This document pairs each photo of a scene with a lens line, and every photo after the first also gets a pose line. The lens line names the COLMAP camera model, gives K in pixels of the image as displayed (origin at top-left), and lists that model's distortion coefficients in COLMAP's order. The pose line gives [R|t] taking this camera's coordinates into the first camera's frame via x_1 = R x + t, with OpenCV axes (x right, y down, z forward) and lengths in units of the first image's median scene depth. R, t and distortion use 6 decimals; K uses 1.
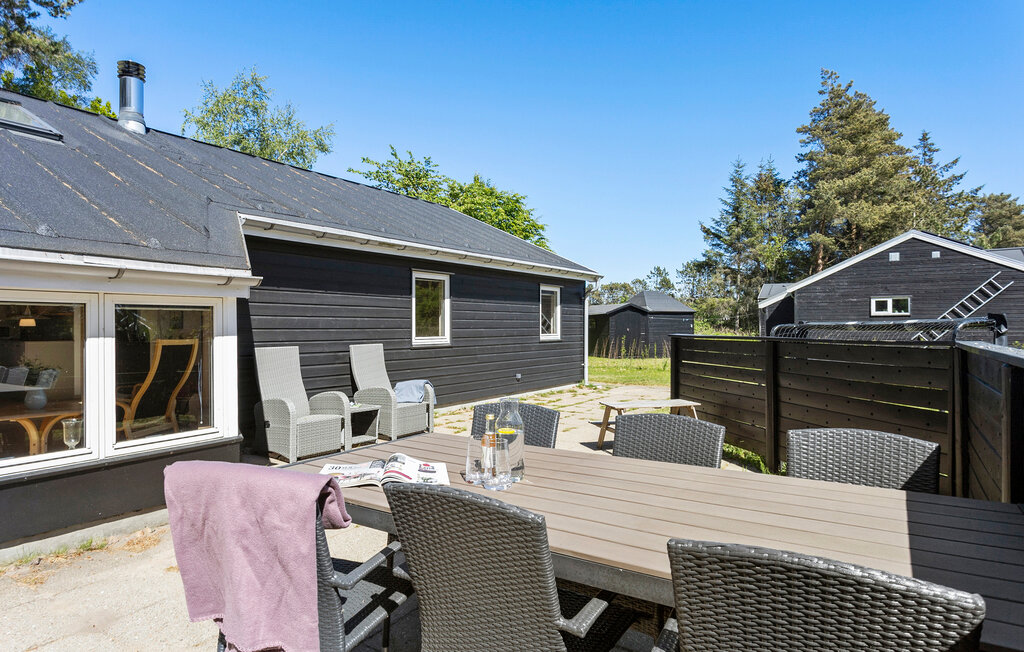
lens RADIAL K [[593.2, 0, 511.7], [0, 593.2, 322.2], [0, 0, 1]] dist [-0.001237, 0.001475]
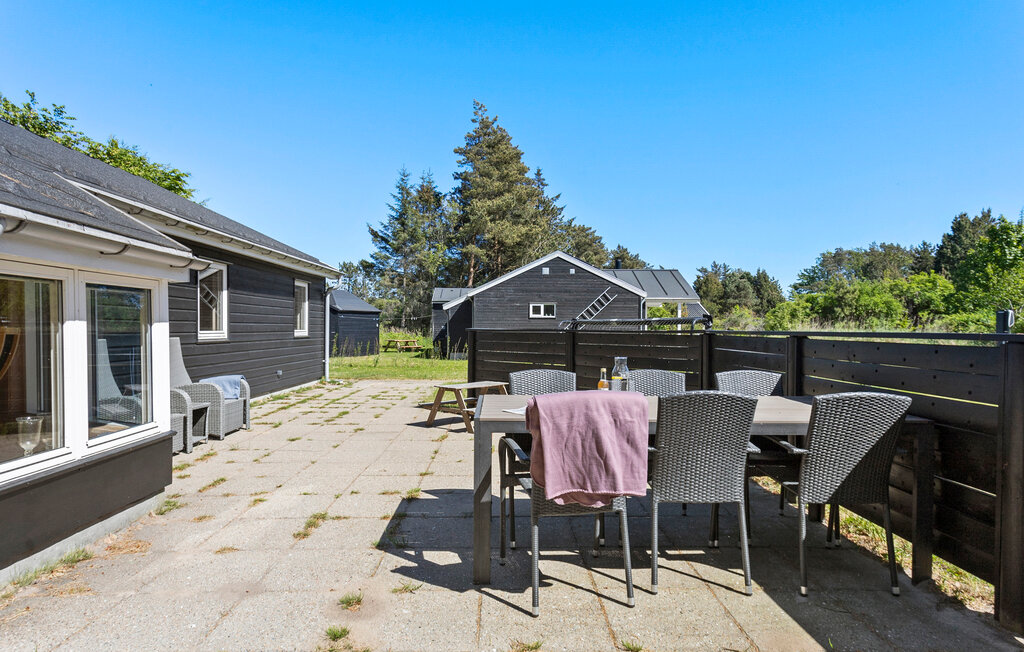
lens RADIAL K [[616.3, 0, 510.4], [0, 616.3, 328.2], [0, 0, 1]] dist [0.034979, 0.002109]
pose [[0.823489, 0.006899, 0.567291, -0.125072], [-0.011080, 0.999931, 0.003922, 0.004882], [-0.567224, -0.009515, 0.823508, -0.022329]]
